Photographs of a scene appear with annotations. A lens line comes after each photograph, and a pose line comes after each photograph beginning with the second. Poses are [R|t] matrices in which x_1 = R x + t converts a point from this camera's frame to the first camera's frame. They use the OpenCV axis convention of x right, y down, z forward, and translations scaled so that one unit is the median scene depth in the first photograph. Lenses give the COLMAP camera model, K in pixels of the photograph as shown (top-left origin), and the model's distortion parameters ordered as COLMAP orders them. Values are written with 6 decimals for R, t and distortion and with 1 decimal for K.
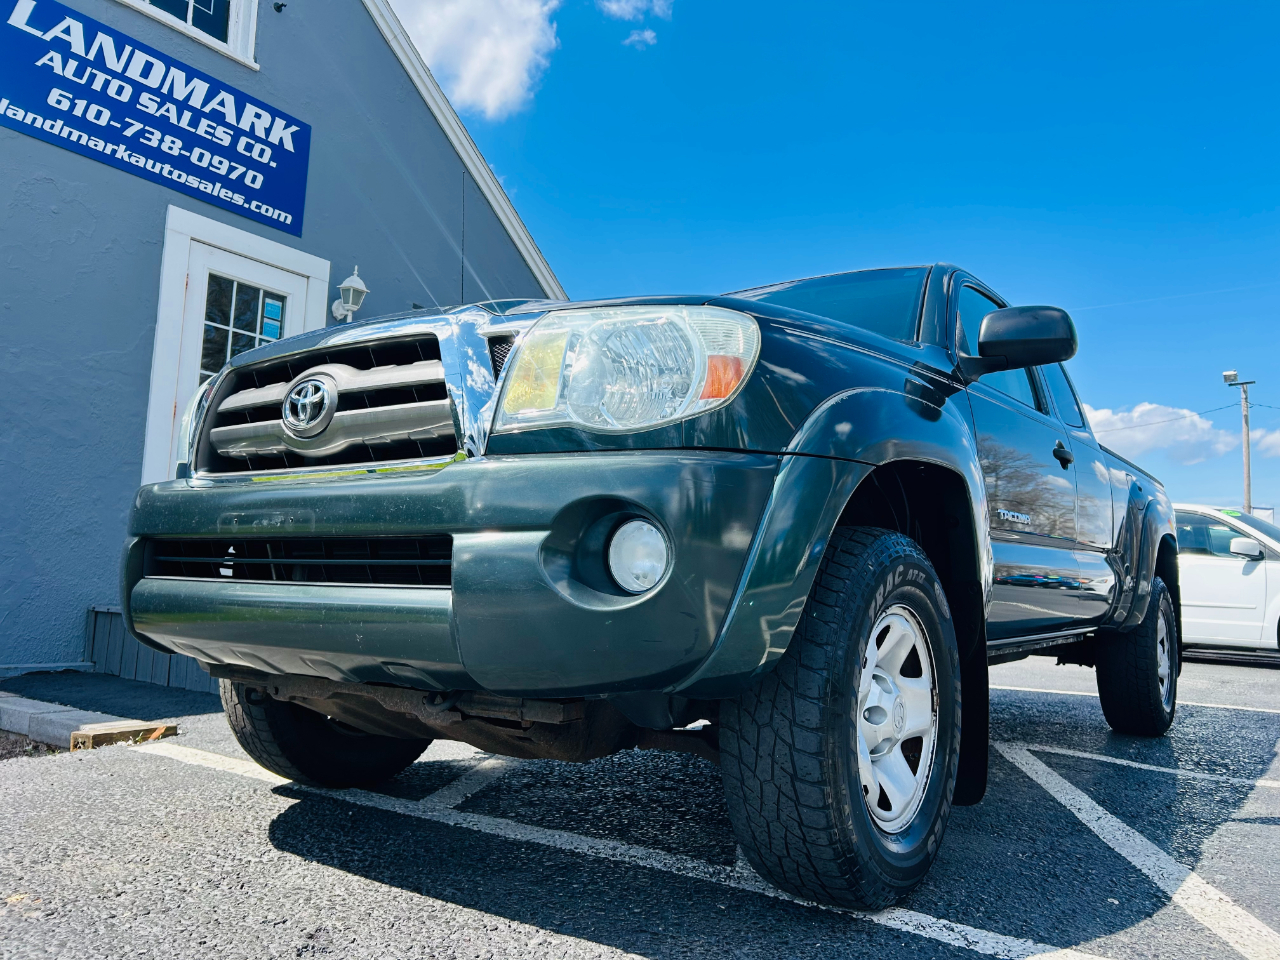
lens RADIAL K [[960.9, 0, 640.0], [0, 960.9, 480.0], [0, 0, 1]] dist [0.049267, -0.055603]
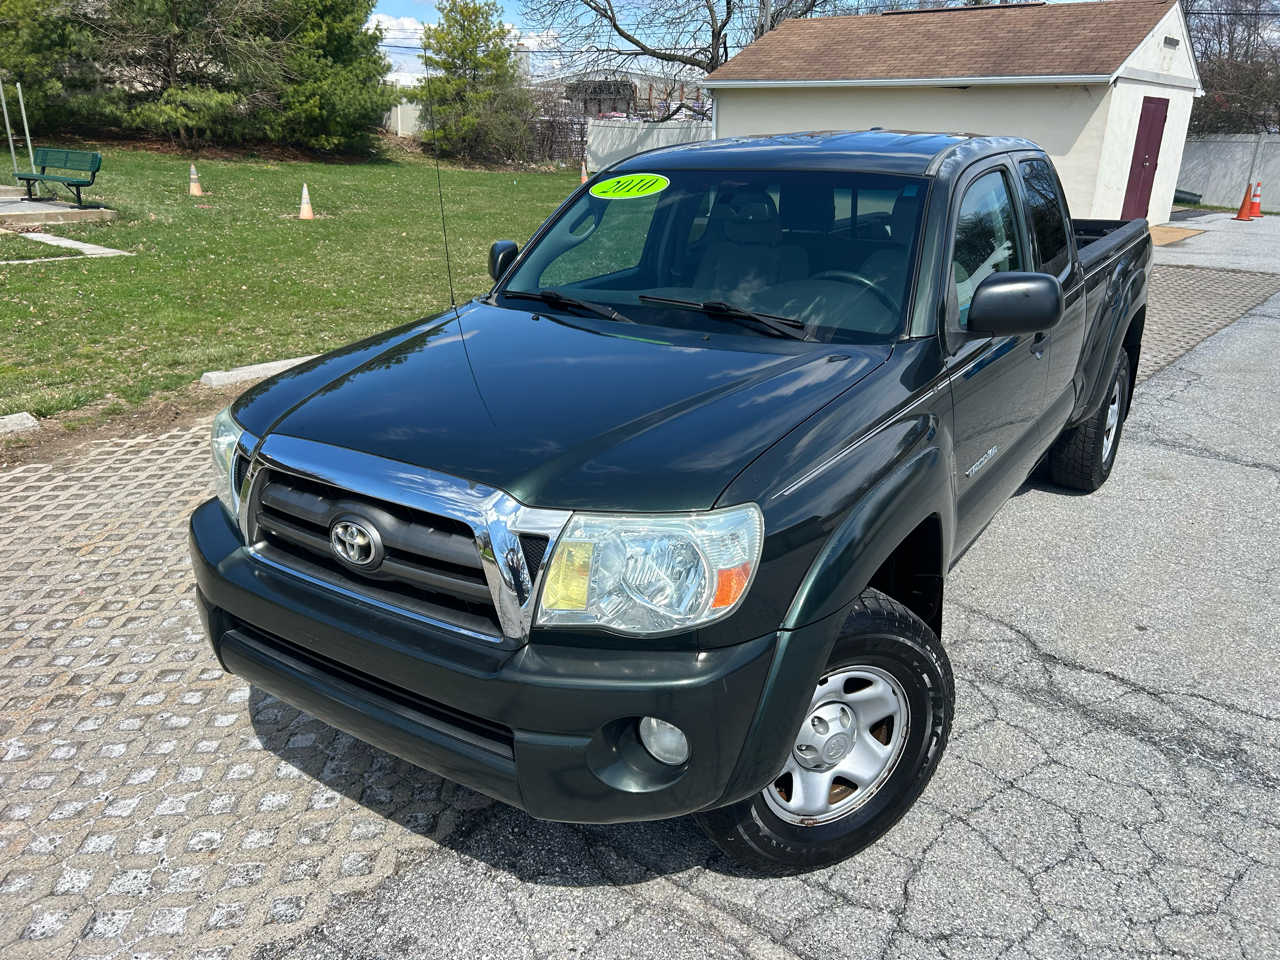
lens RADIAL K [[956.2, 0, 637.4], [0, 956.2, 485.5], [0, 0, 1]] dist [0.051056, -0.056992]
pose [[0.998810, -0.046154, 0.015751, -0.033871], [0.034493, 0.896911, 0.440864, -0.633890], [-0.034475, -0.439796, 0.897436, 0.023675]]
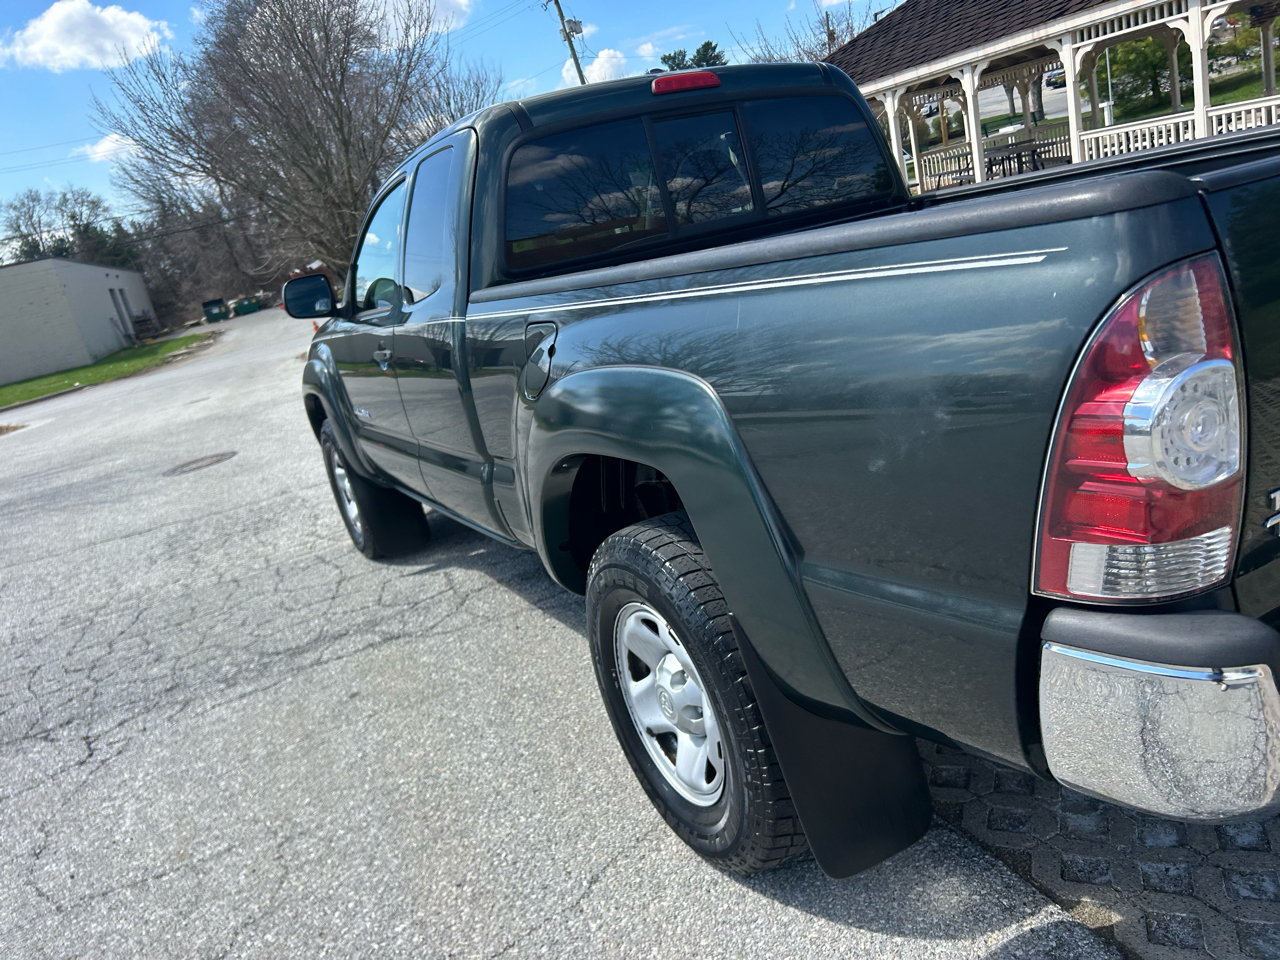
lens RADIAL K [[959.2, 0, 644.7], [0, 959.2, 486.3], [0, 0, 1]] dist [0.057884, -0.067455]
pose [[-0.398517, 0.291382, -0.869644, 2.254157], [0.277885, 0.941983, 0.188279, -0.021282], [0.874051, -0.166628, -0.456366, 2.986204]]
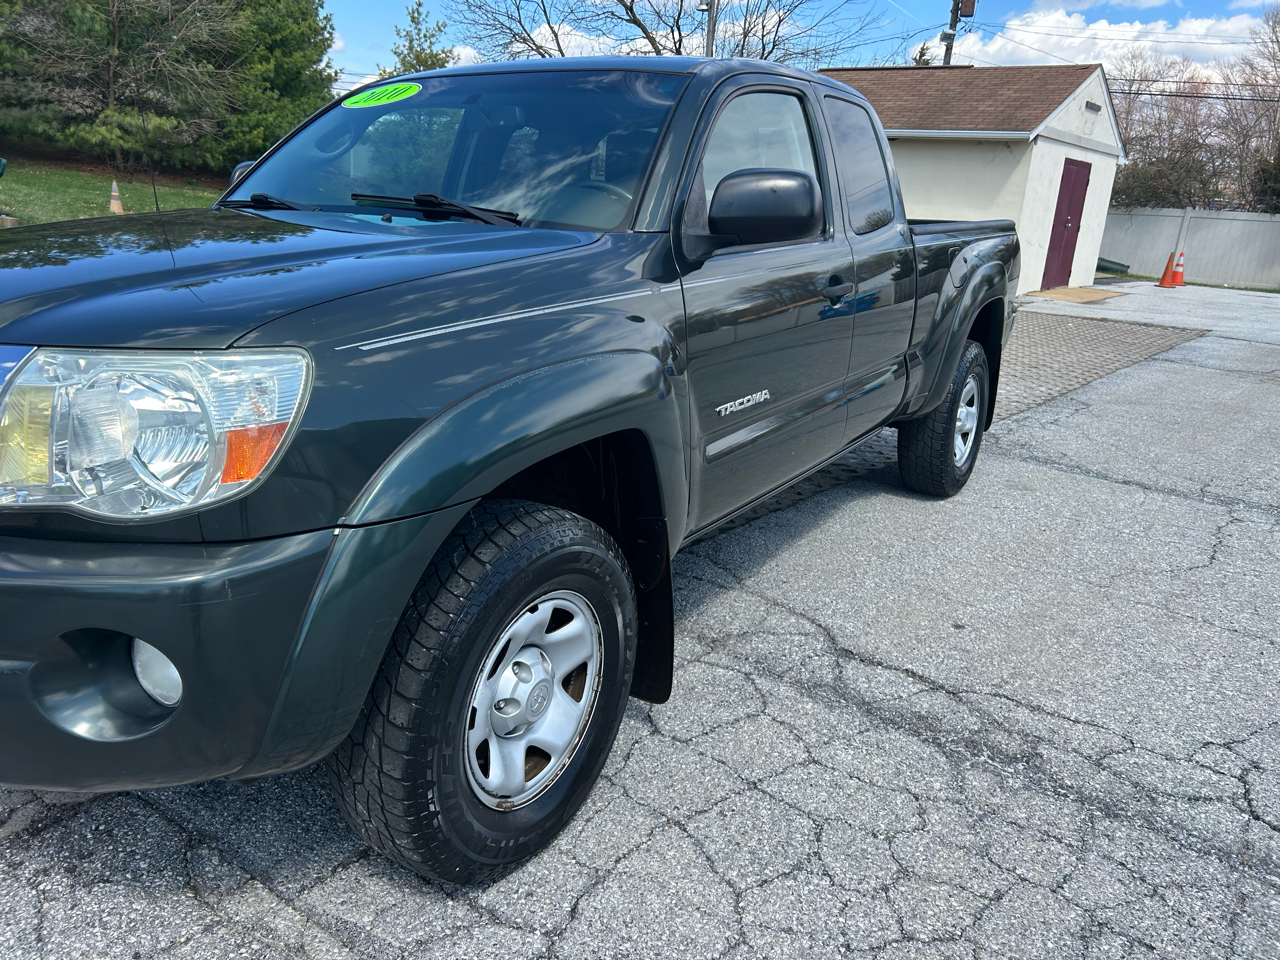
lens RADIAL K [[960.9, 0, 640.0], [0, 960.9, 480.0], [0, 0, 1]] dist [0.049267, -0.055603]
pose [[0.997698, -0.008490, 0.067287, 0.326820], [-0.017891, 0.924043, 0.381869, -0.363637], [-0.065418, -0.382194, 0.921764, 0.166188]]
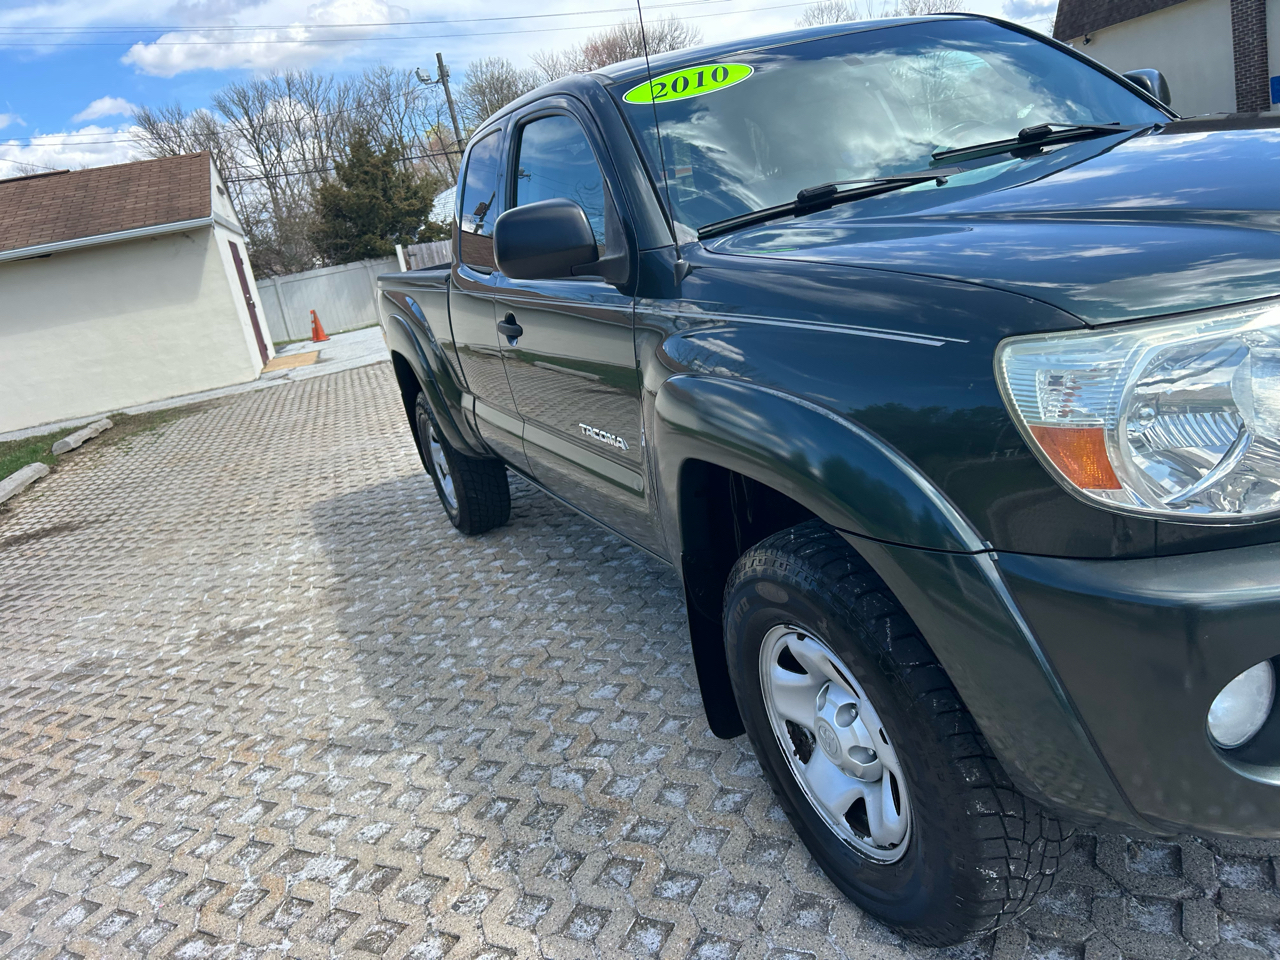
lens RADIAL K [[964.1, 0, 649.3], [0, 964.1, 459.7], [0, 0, 1]] dist [0.050040, -0.057362]
pose [[0.484515, -0.342564, 0.804919, -1.269943], [0.123965, 0.937738, 0.324469, -0.287152], [-0.865955, -0.057428, 0.496814, 1.316114]]
